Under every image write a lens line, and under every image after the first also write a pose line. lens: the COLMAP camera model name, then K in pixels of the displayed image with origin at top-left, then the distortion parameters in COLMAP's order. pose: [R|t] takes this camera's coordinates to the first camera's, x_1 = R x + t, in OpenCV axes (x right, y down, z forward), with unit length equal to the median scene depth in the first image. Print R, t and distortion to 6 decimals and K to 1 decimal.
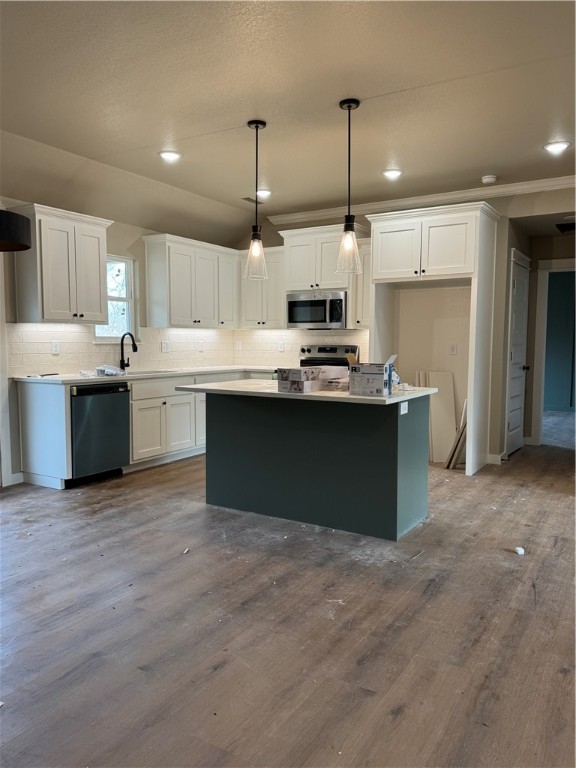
lens RADIAL K [[576.7, 0, 288.0], [0, 576.7, 384.0], [0, 0, 1]] dist [0.134976, -0.219549]
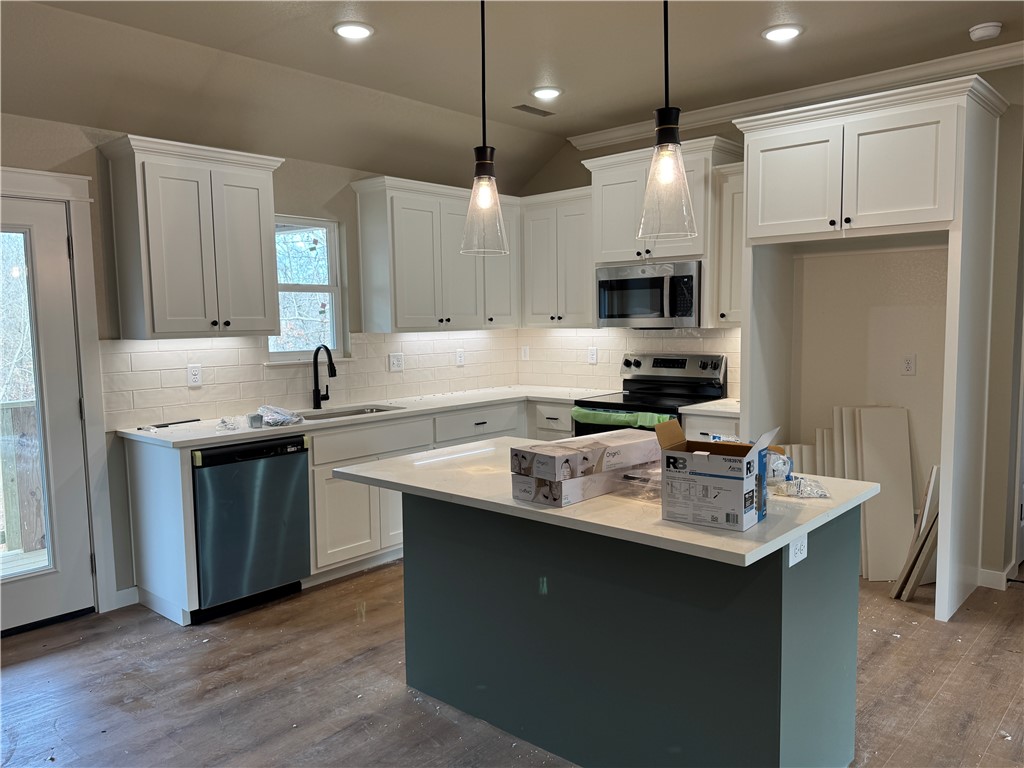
lens RADIAL K [[768.9, 0, 509.0], [0, 768.9, 386.6], [0, 0, 1]] dist [0.134976, -0.219549]
pose [[0.983054, -0.003916, -0.183276, 0.067852], [0.006635, 0.999877, 0.014225, -0.061388], [0.183197, -0.015200, 0.982959, 0.276850]]
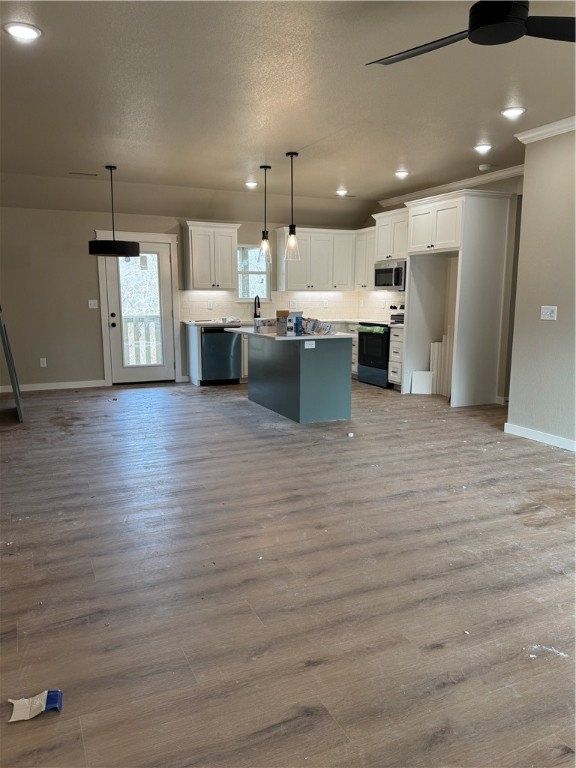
lens RADIAL K [[576.7, 0, 288.0], [0, 576.7, 384.0], [0, 0, 1]] dist [0.134976, -0.219549]
pose [[0.830807, 0.084073, -0.550174, 0.734875], [-0.041048, 0.995089, 0.090074, 0.005685], [0.555045, -0.052251, 0.830178, -0.270747]]
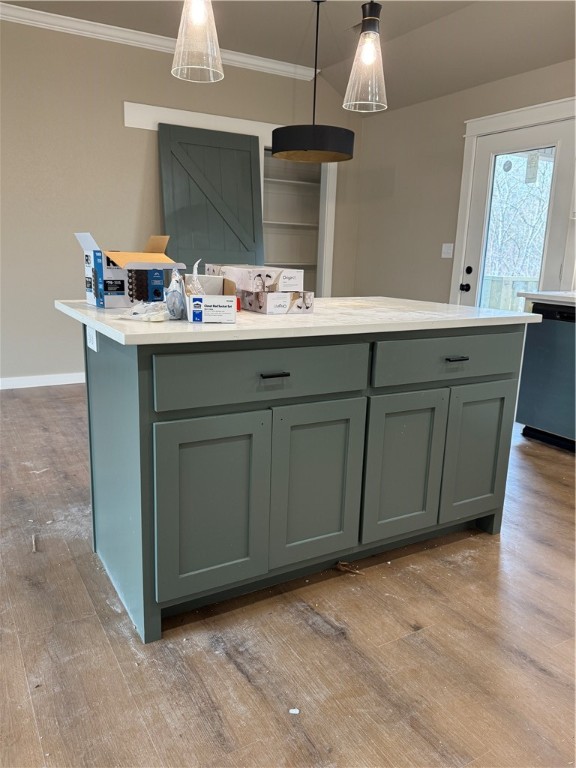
lens RADIAL K [[576.7, 0, 288.0], [0, 576.7, 384.0], [0, 0, 1]] dist [0.134976, -0.219549]
pose [[-0.468658, 0.177585, -0.865346, 0.408340], [-0.099095, 0.962834, 0.251259, -0.049011], [0.877804, 0.203506, -0.433642, 0.974764]]
